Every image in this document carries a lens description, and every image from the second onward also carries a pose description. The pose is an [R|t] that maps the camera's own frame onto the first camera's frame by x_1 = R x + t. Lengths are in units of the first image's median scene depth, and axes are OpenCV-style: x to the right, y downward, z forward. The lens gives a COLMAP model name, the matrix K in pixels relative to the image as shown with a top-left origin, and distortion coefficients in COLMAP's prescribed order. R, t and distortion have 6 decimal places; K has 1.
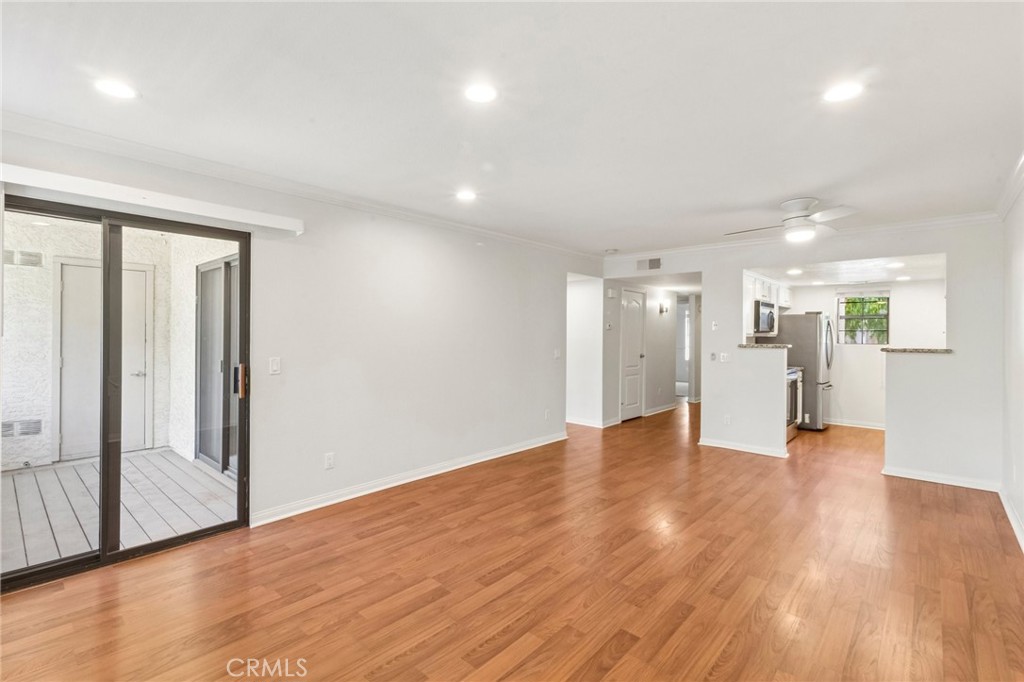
lens RADIAL K [[469.5, 0, 503.1], [0, 469.5, 332.5], [0, 0, 1]] dist [0.001339, 0.000395]
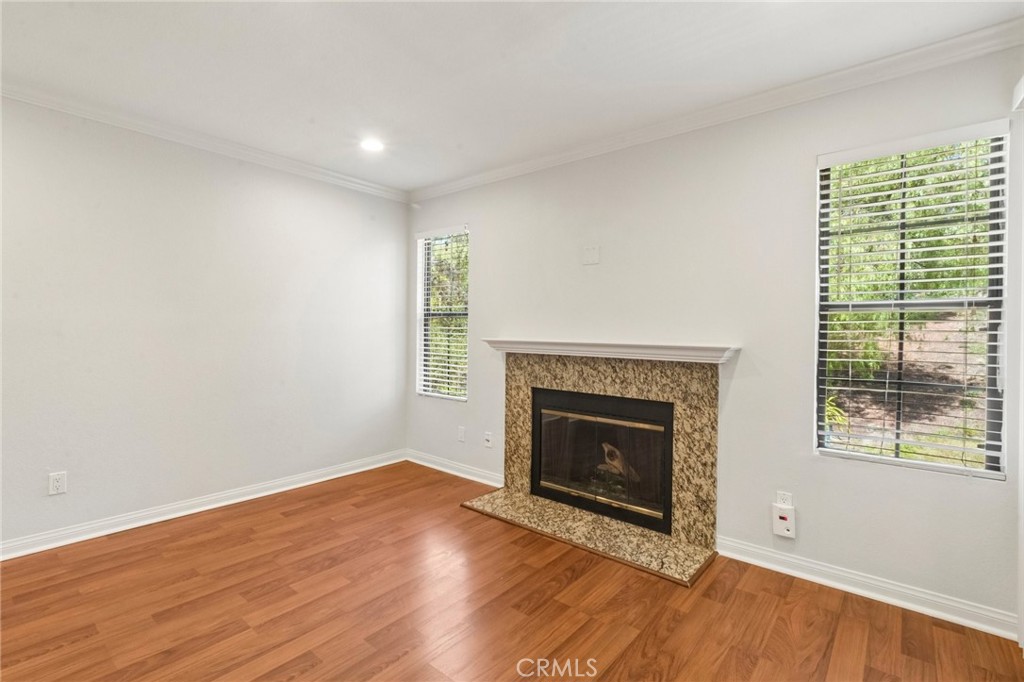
lens RADIAL K [[469.5, 0, 503.1], [0, 469.5, 332.5], [0, 0, 1]] dist [0.001339, 0.000395]
pose [[-0.999229, -0.020224, -0.033643, -0.185056], [-0.020257, 0.999795, 0.000633, 0.038367], [0.033623, 0.001314, -0.999434, 0.912500]]
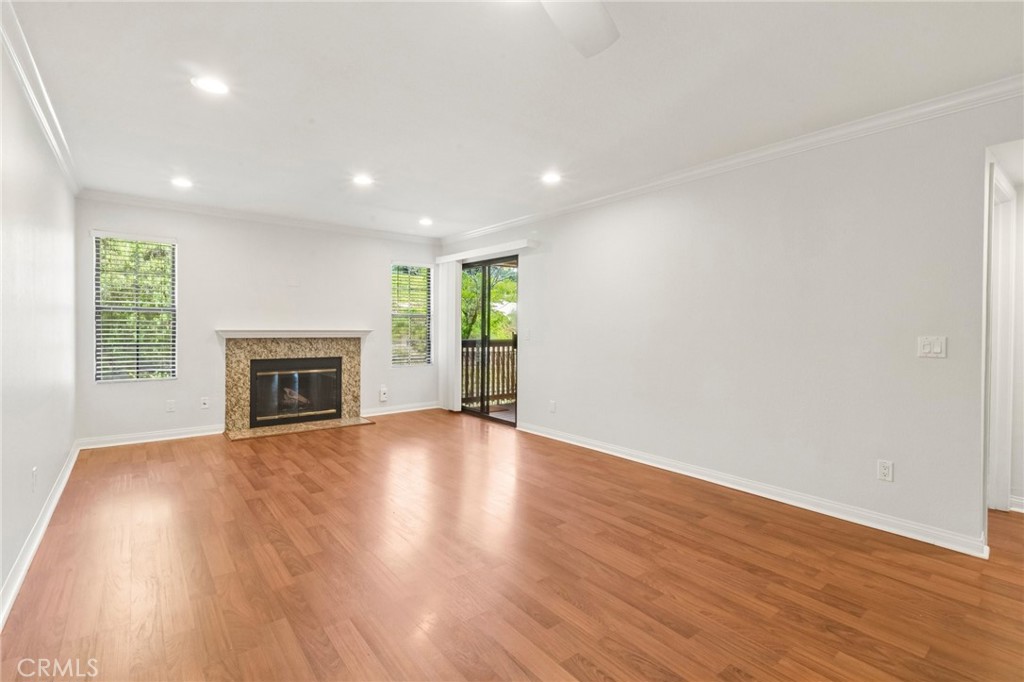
lens RADIAL K [[469.5, 0, 503.1], [0, 469.5, 332.5], [0, 0, 1]] dist [0.001339, 0.000395]
pose [[-0.167716, 0.003545, -0.985829, 0.907078], [-0.007572, 0.999959, 0.004884, 0.048362], [0.985806, 0.008284, -0.167682, 0.988122]]
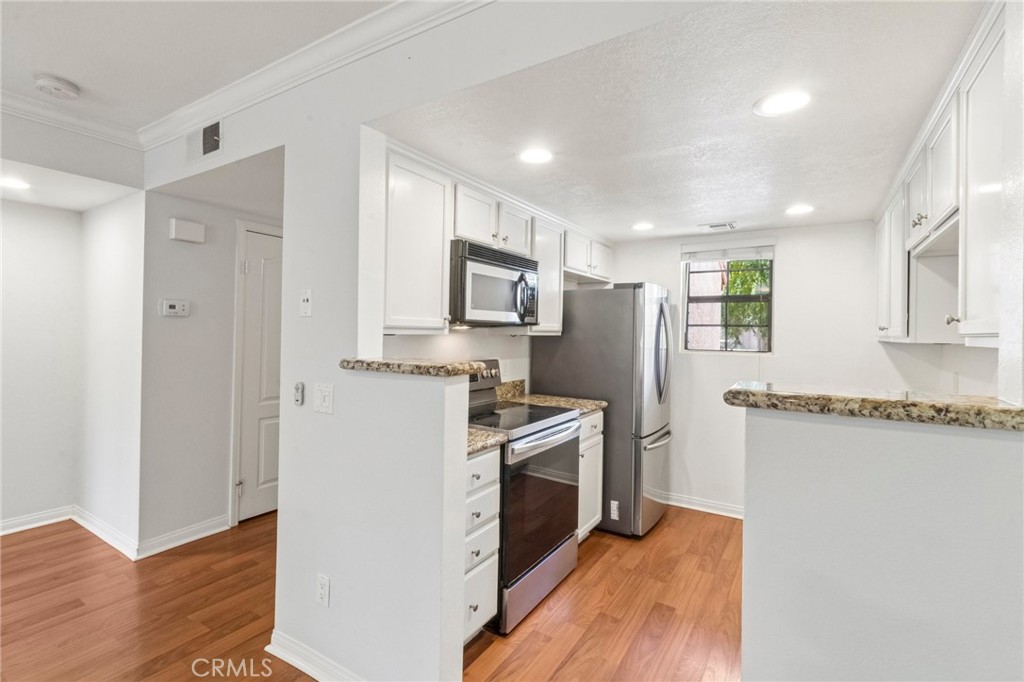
lens RADIAL K [[476.7, 0, 502.1], [0, 476.7, 330.3], [0, 0, 1]] dist [0.003666, 0.000004]
pose [[0.986612, 0.008146, 0.162880, 0.753200], [-0.008180, 0.999966, -0.000457, 0.007210], [-0.162879, -0.000882, 0.986646, 0.903675]]
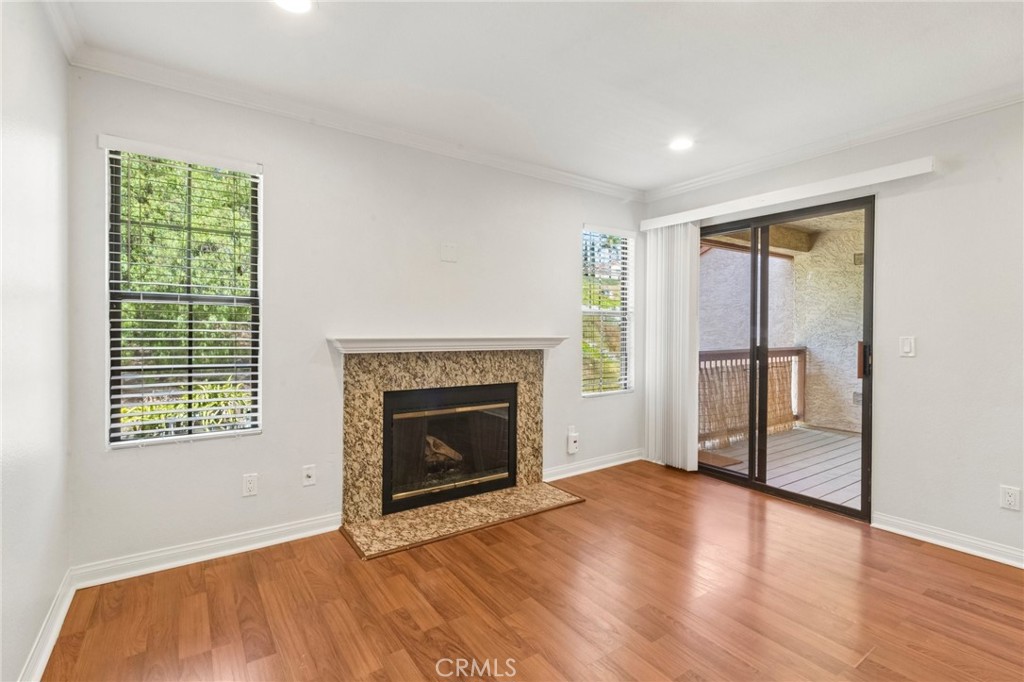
lens RADIAL K [[469.5, 0, 503.1], [0, 469.5, 332.5], [0, 0, 1]] dist [0.001339, 0.000395]
pose [[-0.232376, -0.001558, -0.972625, 0.394915], [-0.007088, 0.999975, 0.000091, 0.043056], [0.972600, 0.006915, -0.232381, 0.420697]]
